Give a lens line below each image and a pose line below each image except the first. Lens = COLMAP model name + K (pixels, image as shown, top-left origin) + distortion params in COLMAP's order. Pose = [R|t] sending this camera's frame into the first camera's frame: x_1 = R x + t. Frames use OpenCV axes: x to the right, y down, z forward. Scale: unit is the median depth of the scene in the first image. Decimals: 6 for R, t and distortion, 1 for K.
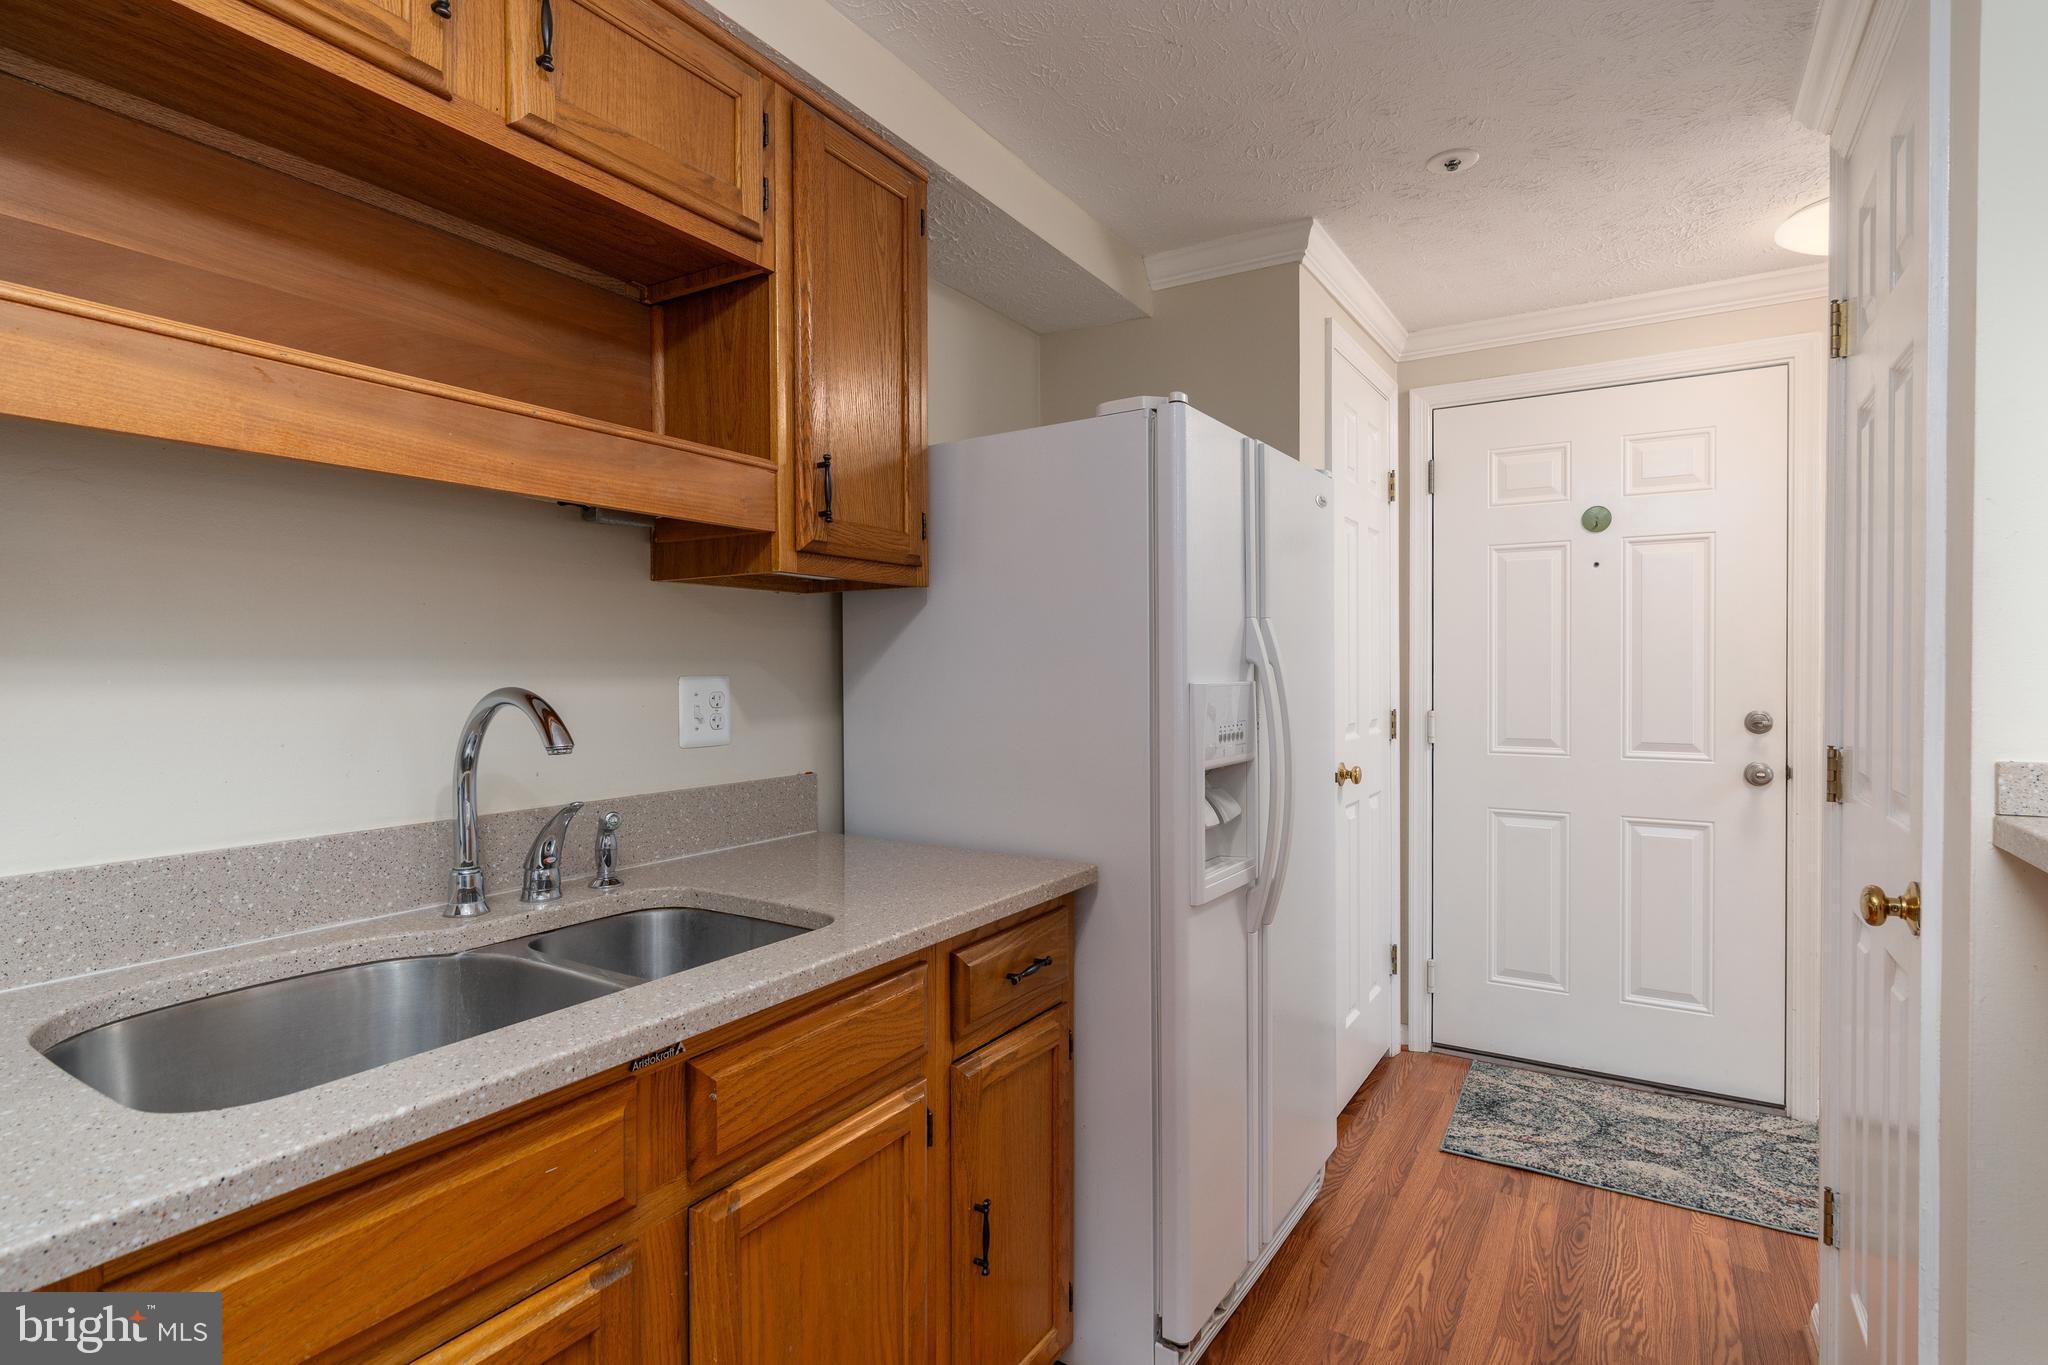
lens RADIAL K [[999.4, 0, 1024.0], [0, 999.4, 682.5], [0, 0, 1]] dist [-0.002299, 0.000522]
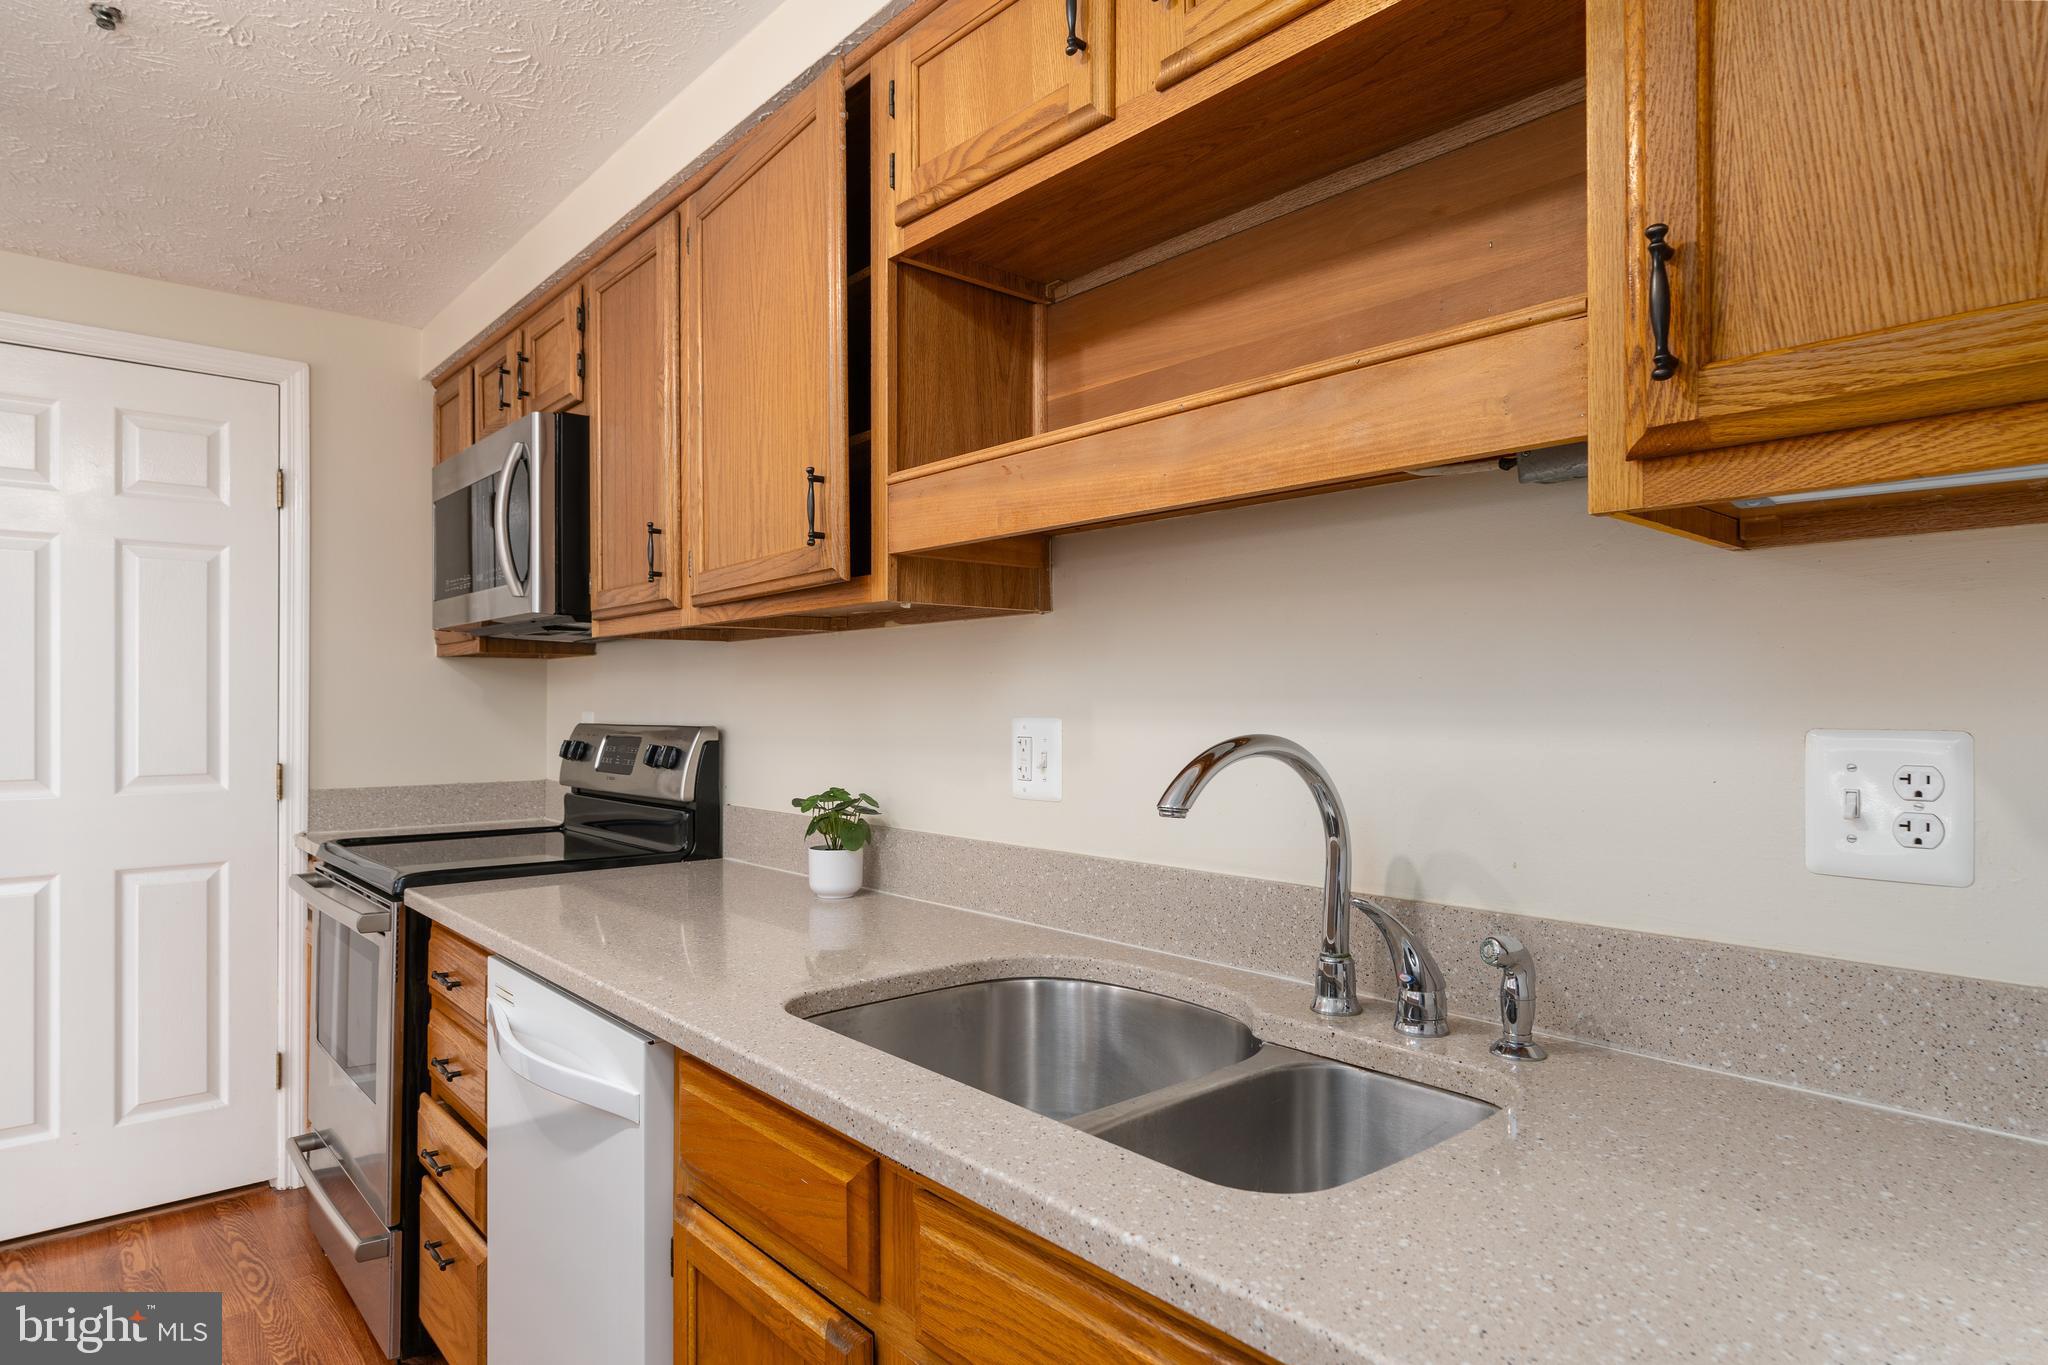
lens RADIAL K [[1151.7, 0, 1016.1], [0, 1151.7, 695.8], [0, 0, 1]] dist [-0.001086, 0.002030]
pose [[-0.290569, -0.002280, -0.956851, 0.416842], [-0.010620, 0.999943, 0.000842, -0.023675], [0.956795, 0.010406, -0.290577, 1.014259]]
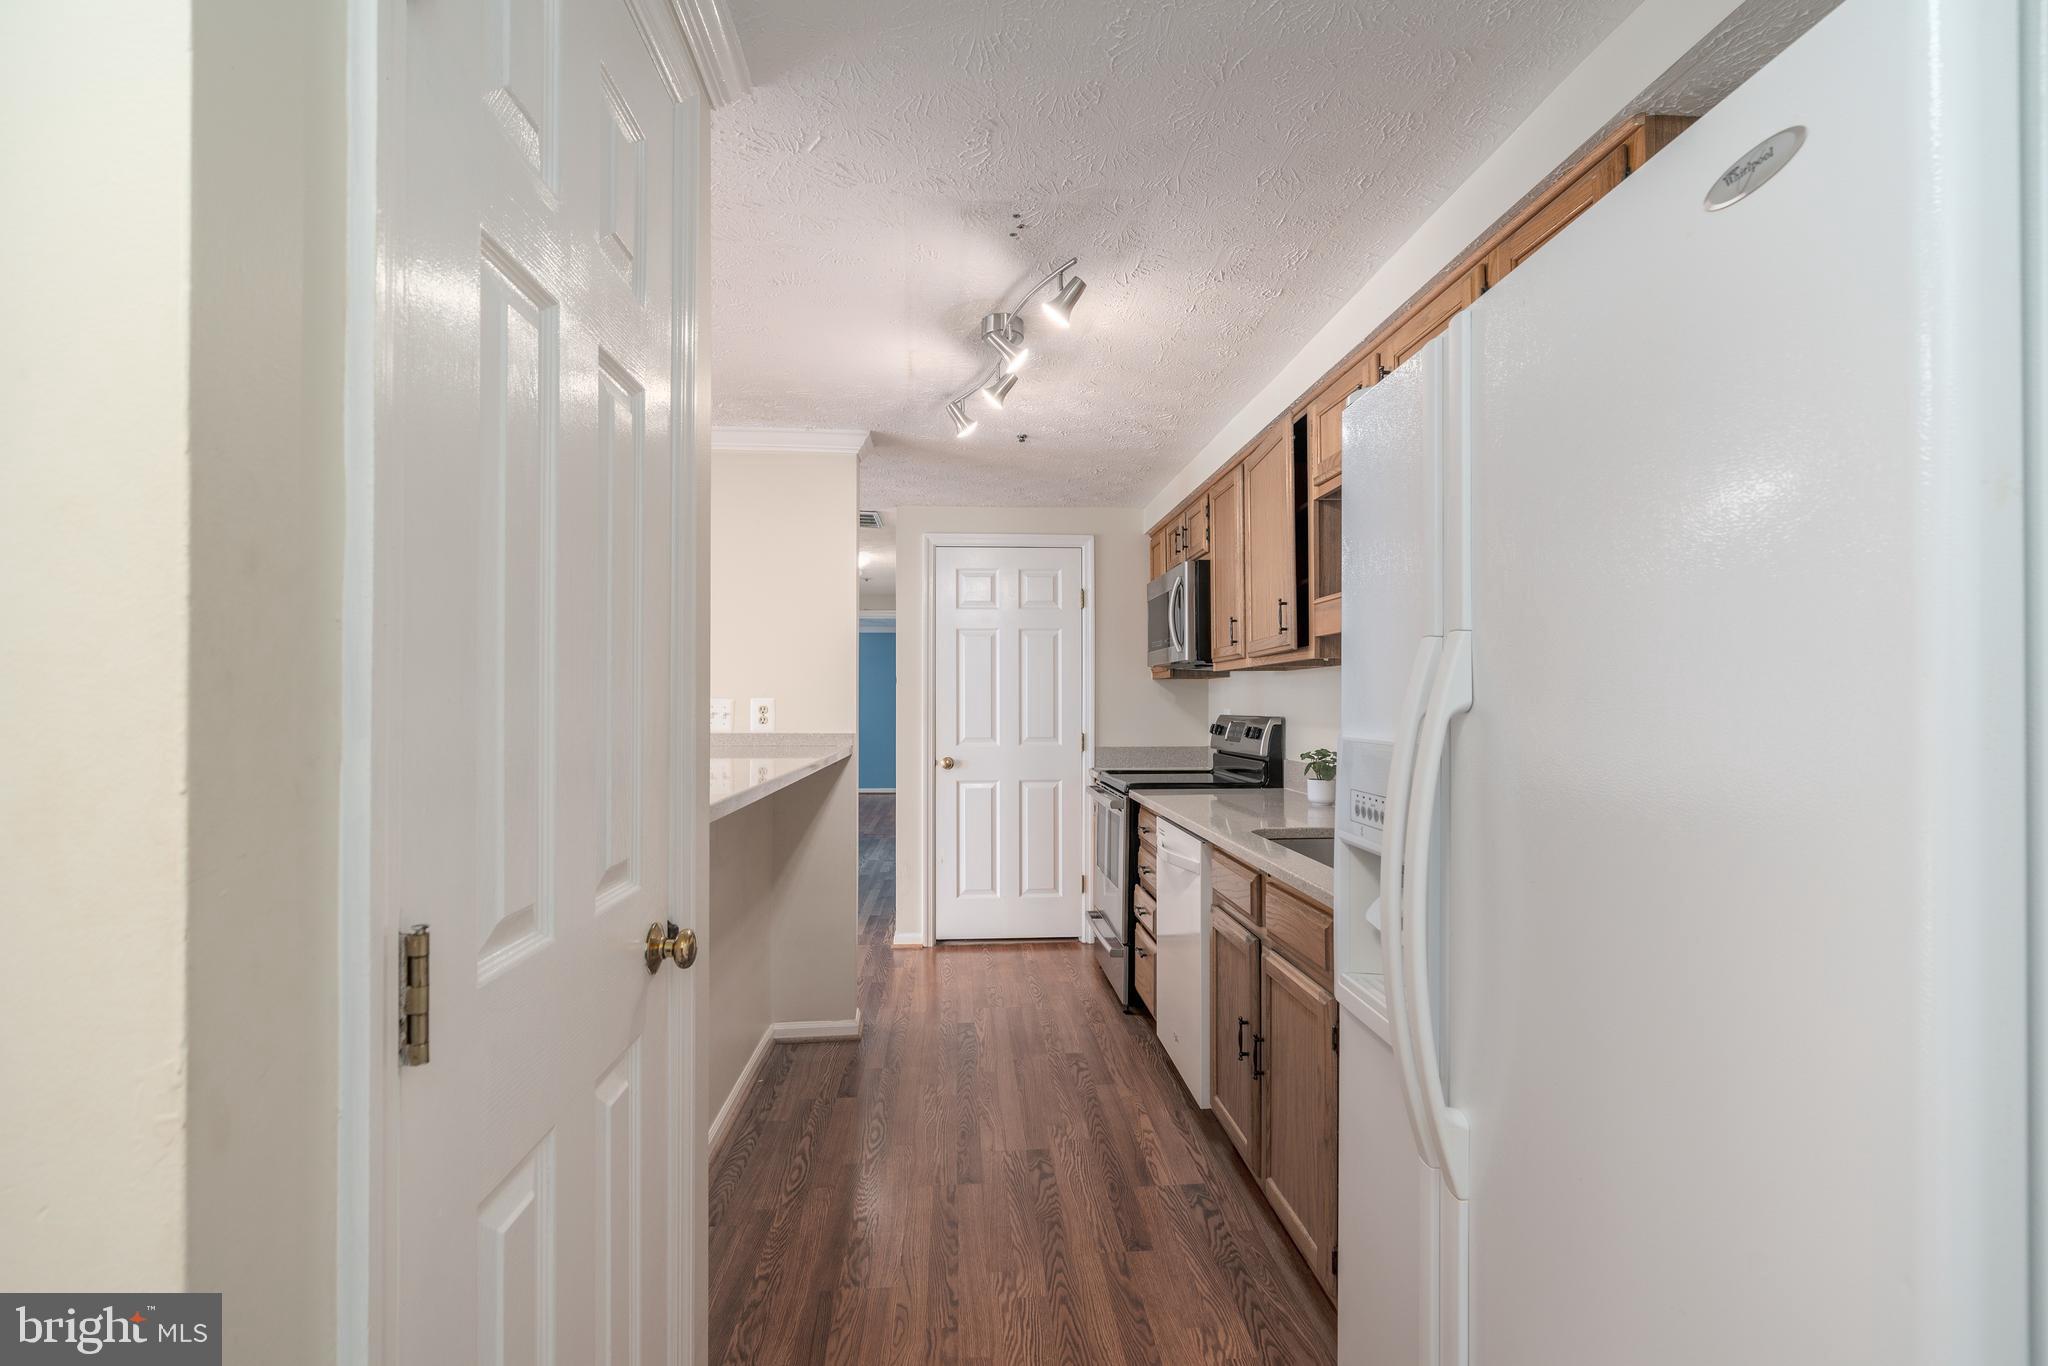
lens RADIAL K [[907.1, 0, 1024.0], [0, 907.1, 683.0], [0, 0, 1]] dist [0.000408, -0.000017]
pose [[-0.804981, -0.008654, -0.593238, 1.020940], [-0.004852, 0.999956, -0.008003, -0.044086], [0.593281, -0.003564, -0.804987, 1.763419]]
